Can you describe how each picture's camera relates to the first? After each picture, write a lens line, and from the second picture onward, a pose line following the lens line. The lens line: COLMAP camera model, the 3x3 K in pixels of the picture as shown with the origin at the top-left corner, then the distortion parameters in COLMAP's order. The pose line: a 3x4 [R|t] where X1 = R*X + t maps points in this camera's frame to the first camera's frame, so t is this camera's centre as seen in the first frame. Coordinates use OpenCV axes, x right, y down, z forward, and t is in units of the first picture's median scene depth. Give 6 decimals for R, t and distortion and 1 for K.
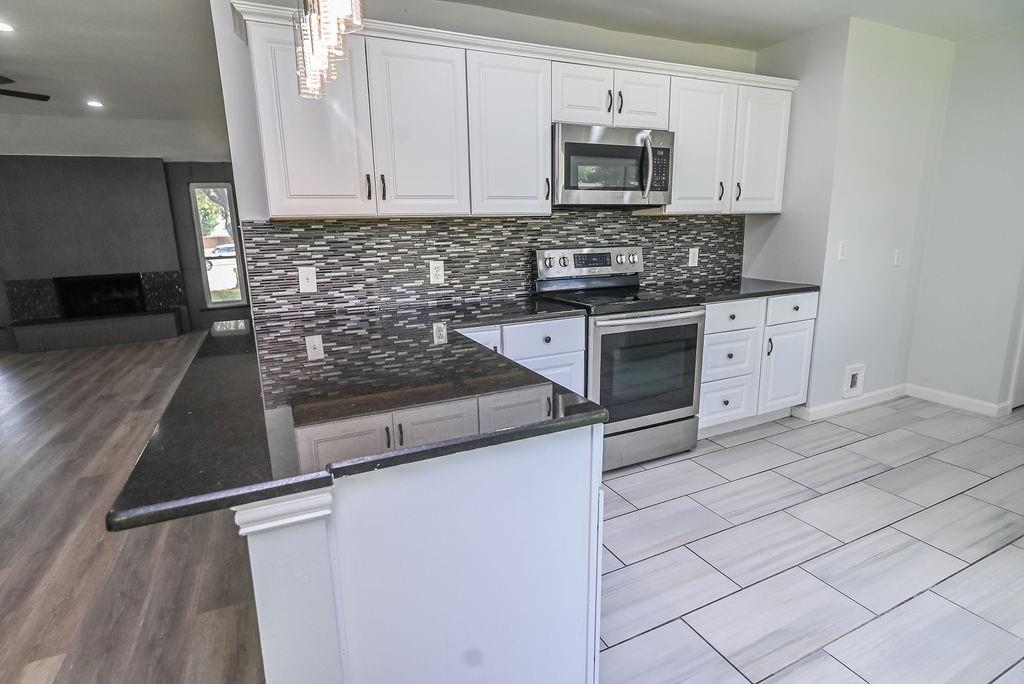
lens RADIAL K [[519.3, 0, 511.3], [0, 519.3, 339.2], [0, 0, 1]] dist [-0.014882, 0.004536]
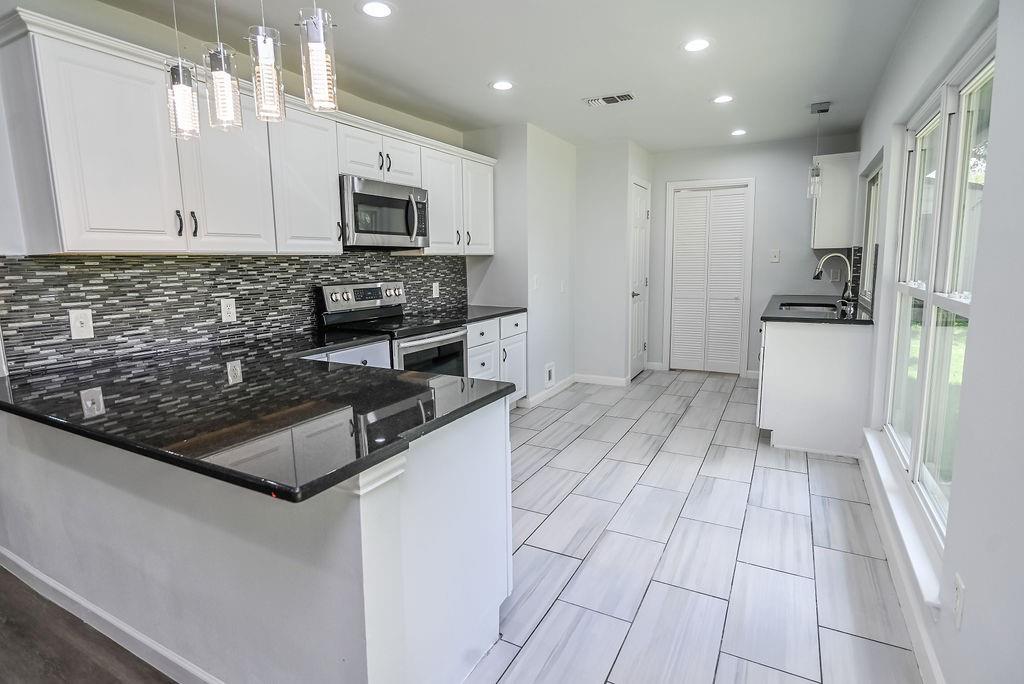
lens RADIAL K [[519.3, 0, 514.1], [0, 519.3, 338.8], [0, 0, 1]] dist [-0.014882, 0.004536]
pose [[0.802692, -0.079940, 0.591011, -0.292918], [0.124500, 0.991603, -0.034969, 0.026204], [-0.583253, 0.101651, 0.805905, -0.098060]]
